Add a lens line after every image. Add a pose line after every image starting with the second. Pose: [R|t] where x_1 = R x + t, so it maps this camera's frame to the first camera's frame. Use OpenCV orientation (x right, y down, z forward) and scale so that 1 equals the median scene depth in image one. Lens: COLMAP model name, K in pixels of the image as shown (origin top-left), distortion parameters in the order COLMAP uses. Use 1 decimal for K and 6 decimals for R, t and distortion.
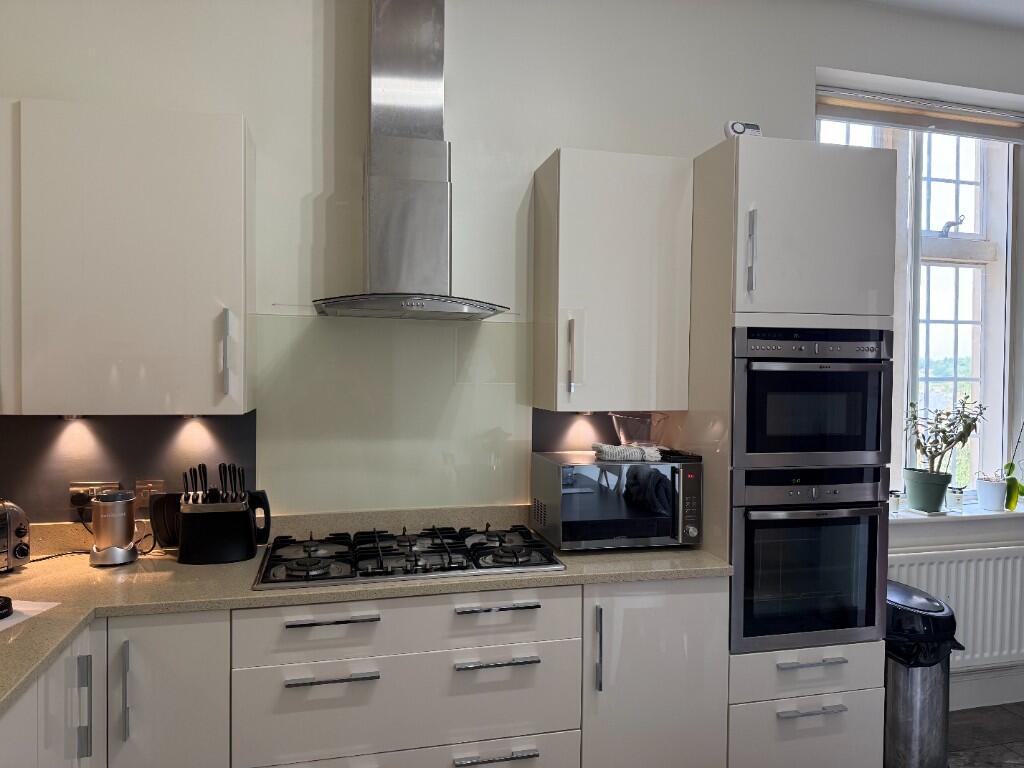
lens RADIAL K [[726.1, 0, 512.0], [0, 726.1, 384.0], [0, 0, 1]] dist [0.080306, -0.123208]
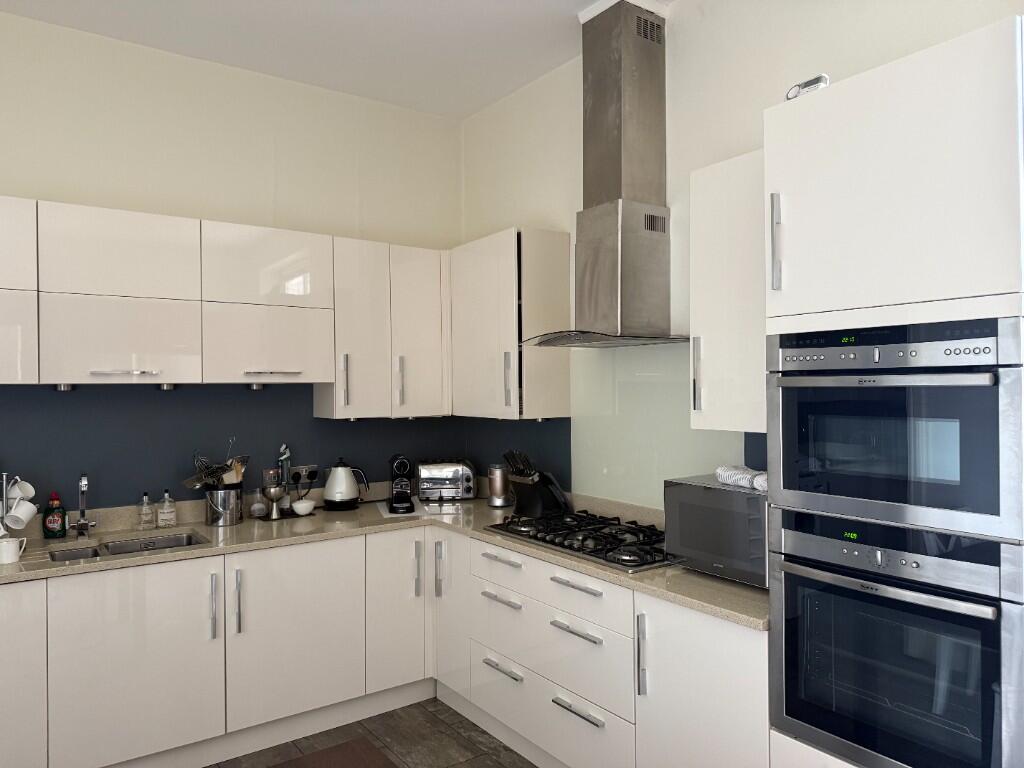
lens RADIAL K [[726.1, 0, 512.0], [0, 726.1, 384.0], [0, 0, 1]] dist [0.080306, -0.123208]
pose [[0.358758, -0.010840, -0.933368, 0.974930], [-0.010057, 0.999830, -0.015477, -0.006074], [0.933377, 0.014939, 0.358587, 0.420982]]
